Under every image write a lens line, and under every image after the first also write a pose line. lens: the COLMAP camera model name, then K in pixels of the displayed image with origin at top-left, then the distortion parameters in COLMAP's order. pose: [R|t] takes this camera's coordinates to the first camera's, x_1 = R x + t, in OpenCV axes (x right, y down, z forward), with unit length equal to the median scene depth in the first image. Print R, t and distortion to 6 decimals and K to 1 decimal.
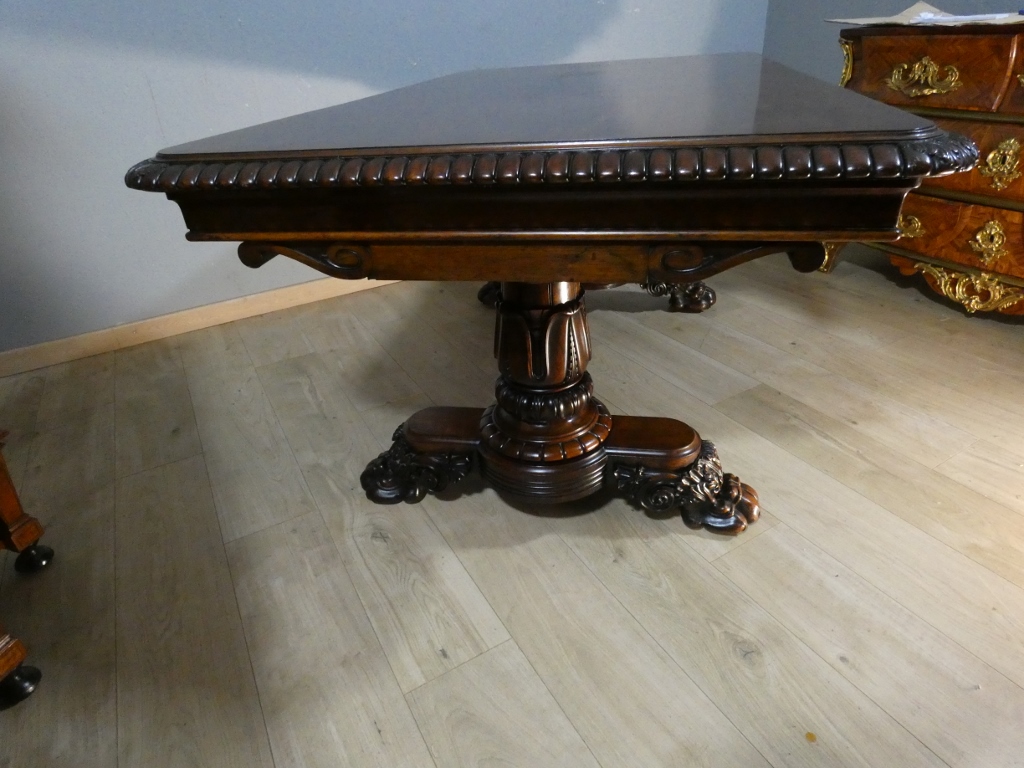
lens RADIAL K [[611.6, 0, 515.2], [0, 611.6, 381.0], [0, 0, 1]] dist [-0.001441, -0.003502]
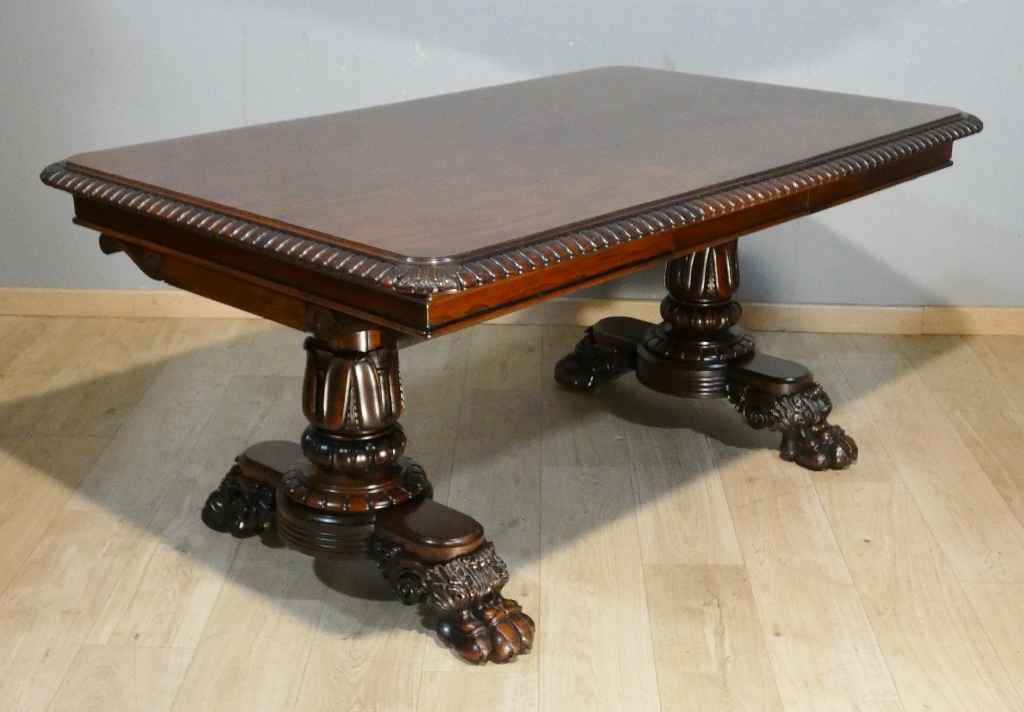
lens RADIAL K [[1476.2, 0, 521.1], [0, 1476.2, 291.4], [0, 0, 1]] dist [0.003843, -0.040227]
pose [[0.854888, 0.221013, -0.469382, 1.272729], [-0.310942, 0.942496, -0.122537, -0.007089], [0.415308, 0.250707, 0.874451, -0.924899]]
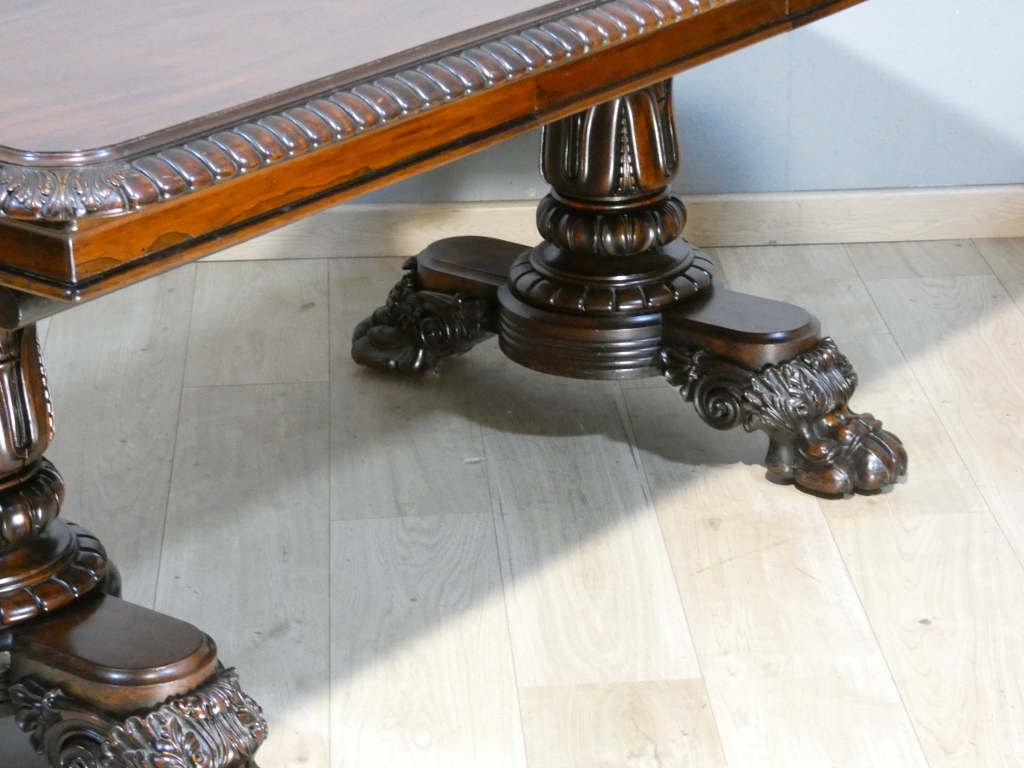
lens RADIAL K [[2754.2, 0, 512.0], [0, 2754.2, 384.0], [0, 0, 1]] dist [0.547441, -5.755122]
pose [[0.894988, 0.204003, -0.396711, 1.329956], [-0.251869, 0.965083, -0.071942, -0.027407], [0.368183, 0.164307, 0.915120, -0.934084]]
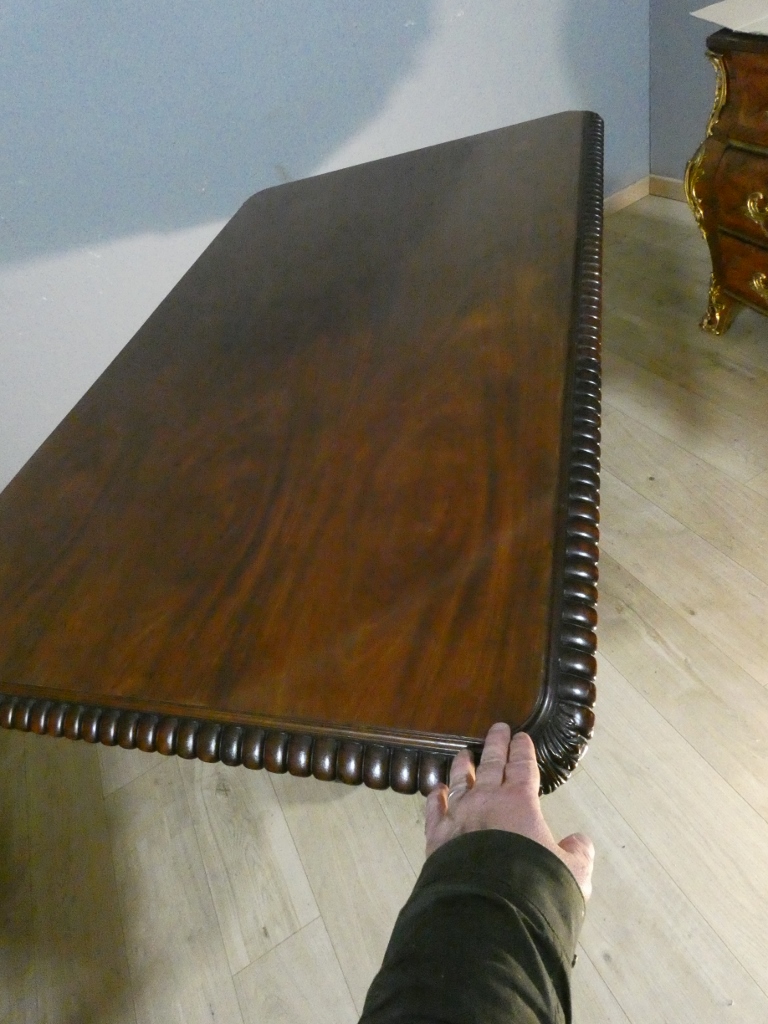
lens RADIAL K [[613.7, 0, 377.1], [0, 613.7, 504.0], [0, 0, 1]] dist [-0.000927, -0.000614]
pose [[0.971549, -0.129836, -0.198078, 0.370119], [0.180870, 0.946679, 0.266619, -0.524229], [0.152899, -0.294860, 0.943228, 0.127536]]
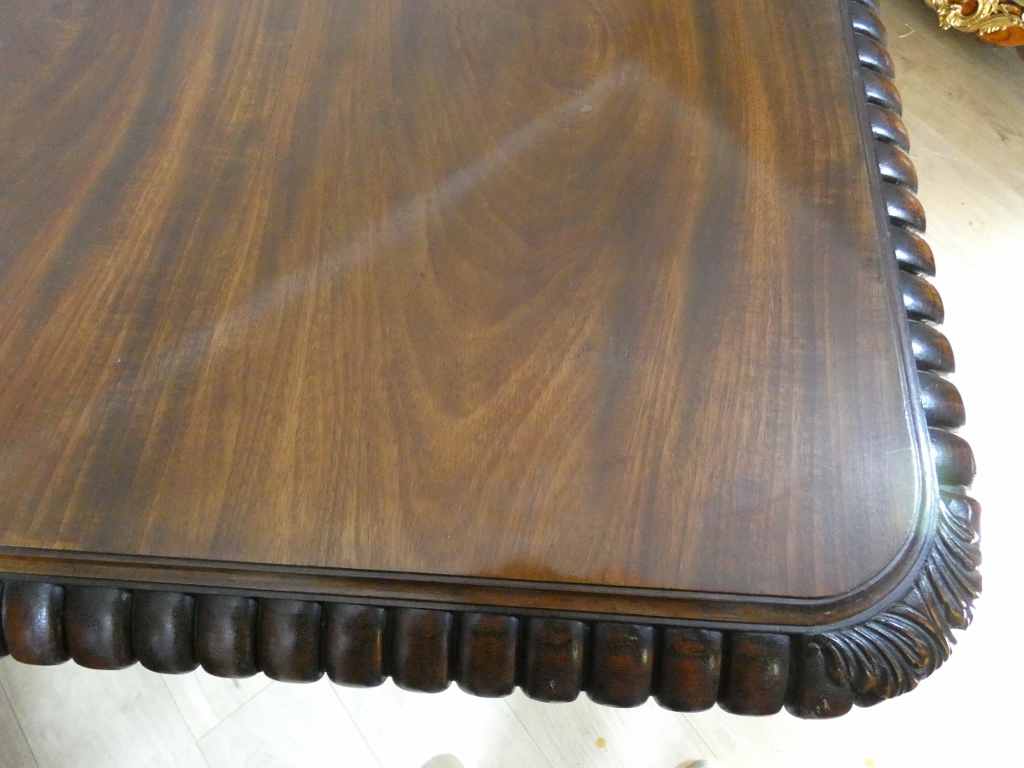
lens RADIAL K [[618.6, 0, 520.7], [0, 618.6, 378.2], [0, 0, 1]] dist [-0.001155, -0.001563]
pose [[0.988150, -0.115028, 0.101629, 0.223250], [0.025425, 0.775630, 0.630675, -0.407739], [-0.151372, -0.620618, 0.769363, 0.423058]]
